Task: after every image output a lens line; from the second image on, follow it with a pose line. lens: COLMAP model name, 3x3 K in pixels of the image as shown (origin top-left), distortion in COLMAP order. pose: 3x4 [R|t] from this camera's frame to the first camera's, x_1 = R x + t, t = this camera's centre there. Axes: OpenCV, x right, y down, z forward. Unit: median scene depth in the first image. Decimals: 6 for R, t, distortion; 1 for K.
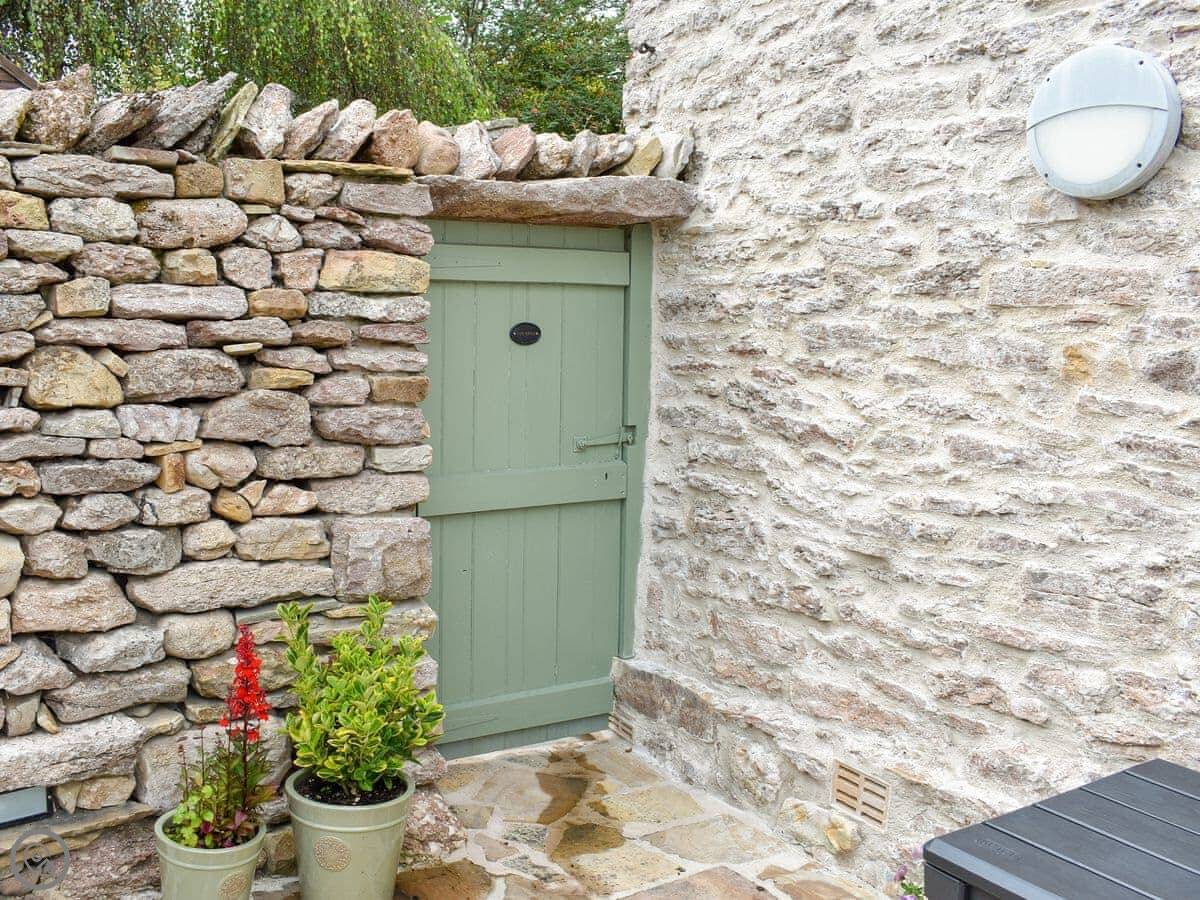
lens RADIAL K [[1028.3, 0, 522.6], [0, 1028.3, 387.2], [0, 0, 1]] dist [-0.084325, 0.015173]
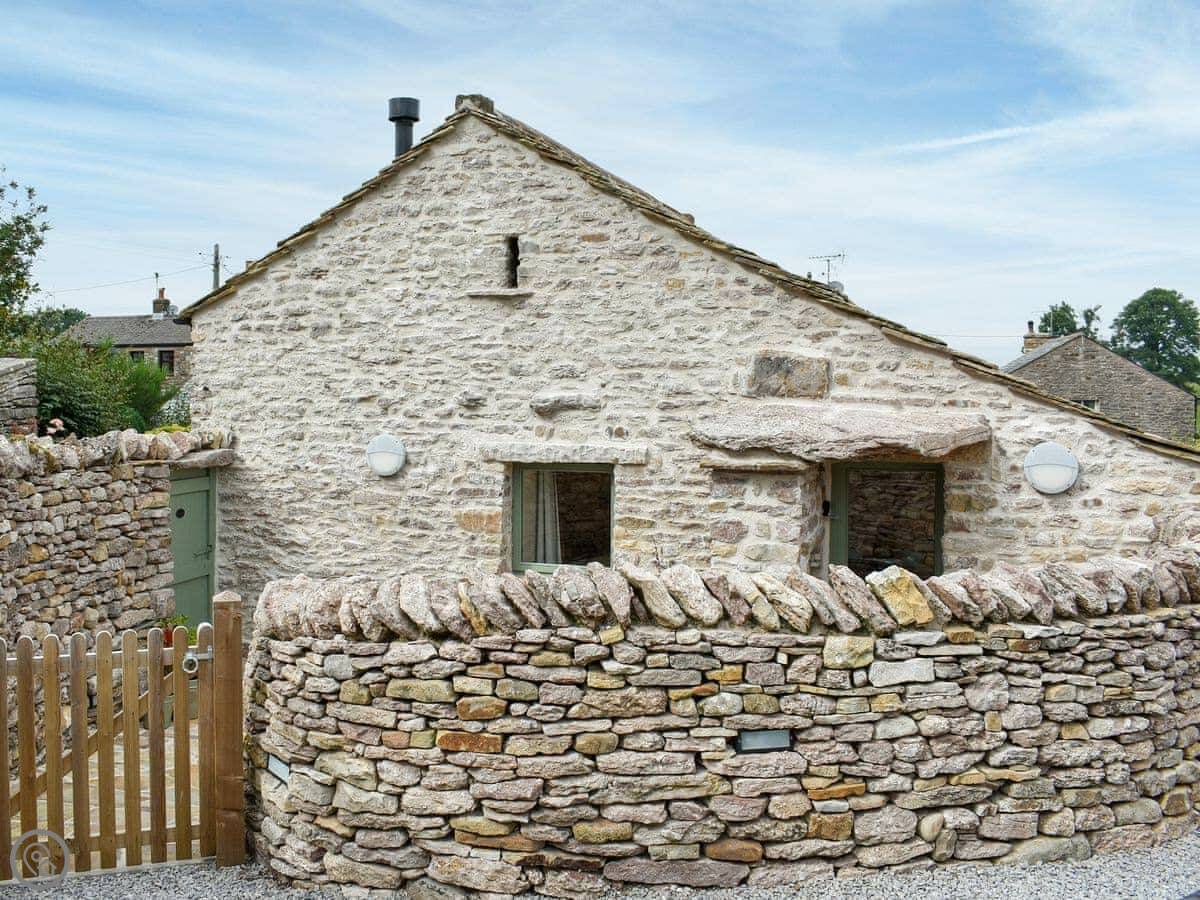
lens RADIAL K [[1121.7, 0, 513.7], [0, 1121.7, 455.0], [0, 0, 1]] dist [-0.072631, 0.017394]
pose [[0.710927, -0.040466, 0.702101, -1.555479], [0.029788, 0.999180, 0.027426, -0.287191], [-0.702635, 0.001417, 0.711549, -1.778752]]
